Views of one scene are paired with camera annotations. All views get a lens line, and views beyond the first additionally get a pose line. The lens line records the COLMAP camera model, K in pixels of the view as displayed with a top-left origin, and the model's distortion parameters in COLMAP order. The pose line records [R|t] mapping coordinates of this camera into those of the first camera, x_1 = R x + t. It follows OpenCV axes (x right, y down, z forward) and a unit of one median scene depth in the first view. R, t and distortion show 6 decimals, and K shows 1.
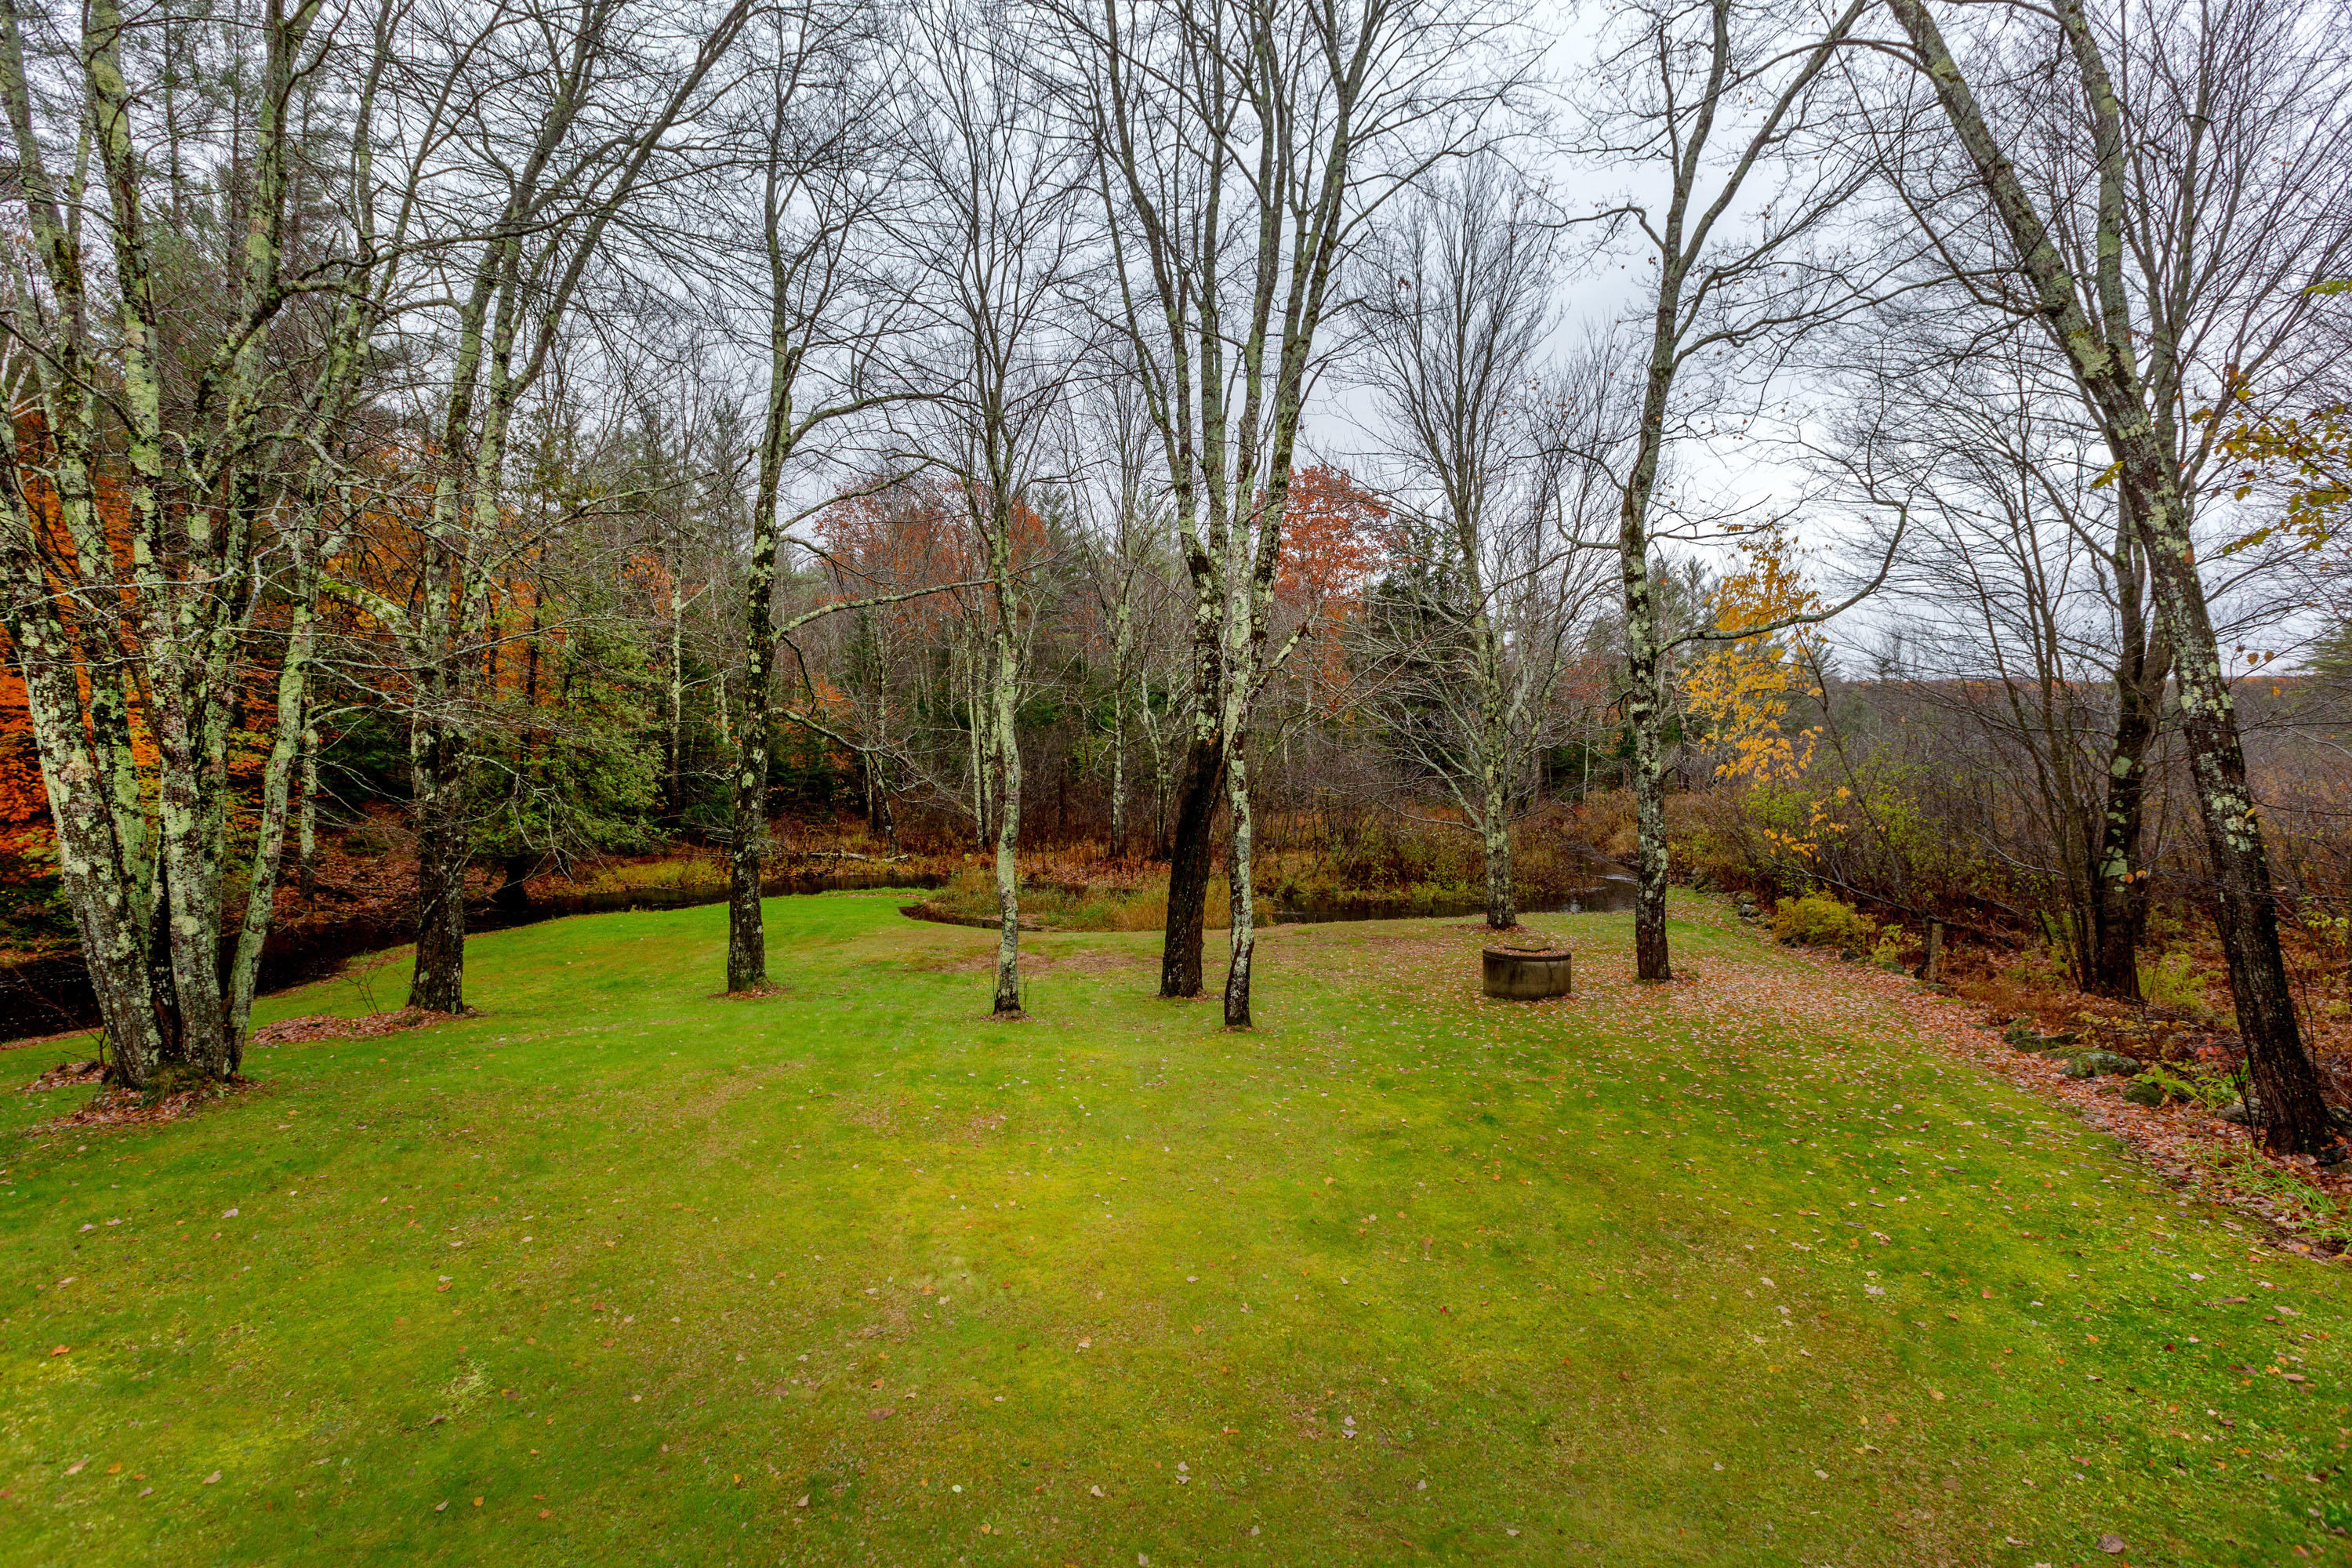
lens RADIAL K [[1066.5, 0, 1167.5], [0, 1066.5, 773.6], [0, 0, 1]] dist [0.001512, -0.000408]
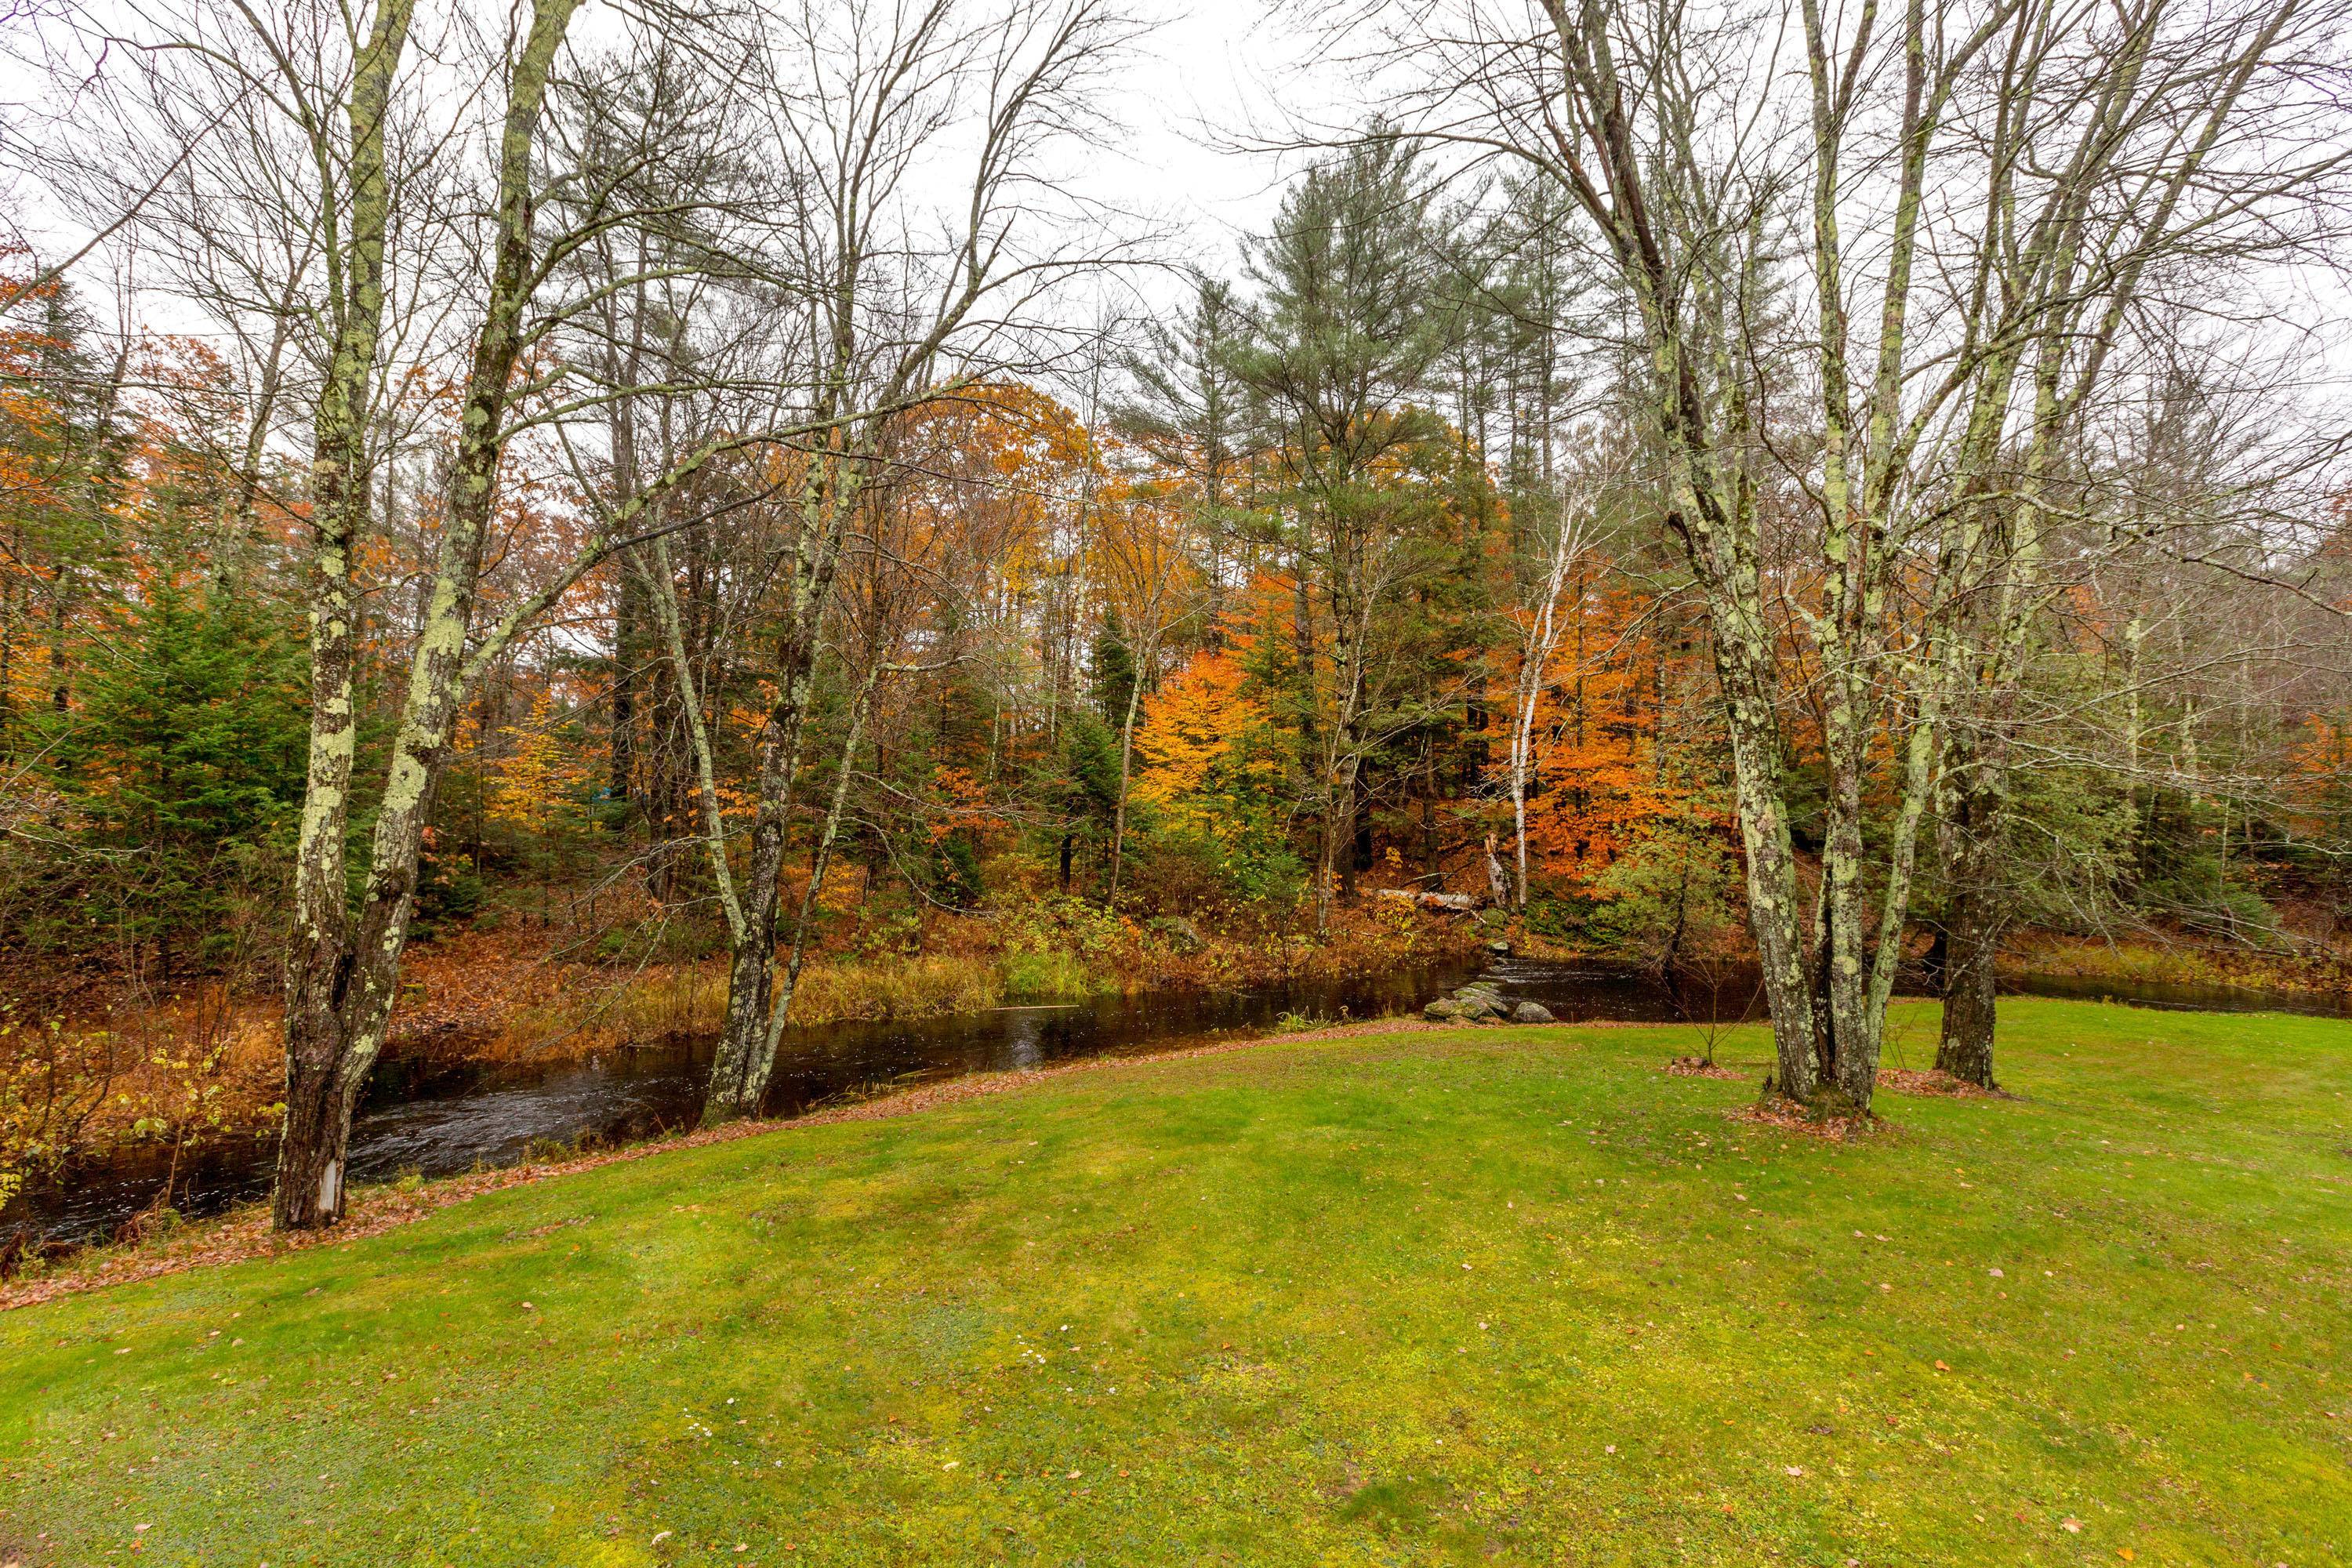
lens RADIAL K [[1066.5, 0, 1167.5], [0, 1066.5, 773.6], [0, 0, 1]] dist [0.001512, -0.000408]
pose [[0.409522, -0.010792, -0.912236, -0.201234], [-0.036921, 0.998915, -0.028392, 0.002531], [0.911553, 0.045308, 0.408679, -0.095184]]
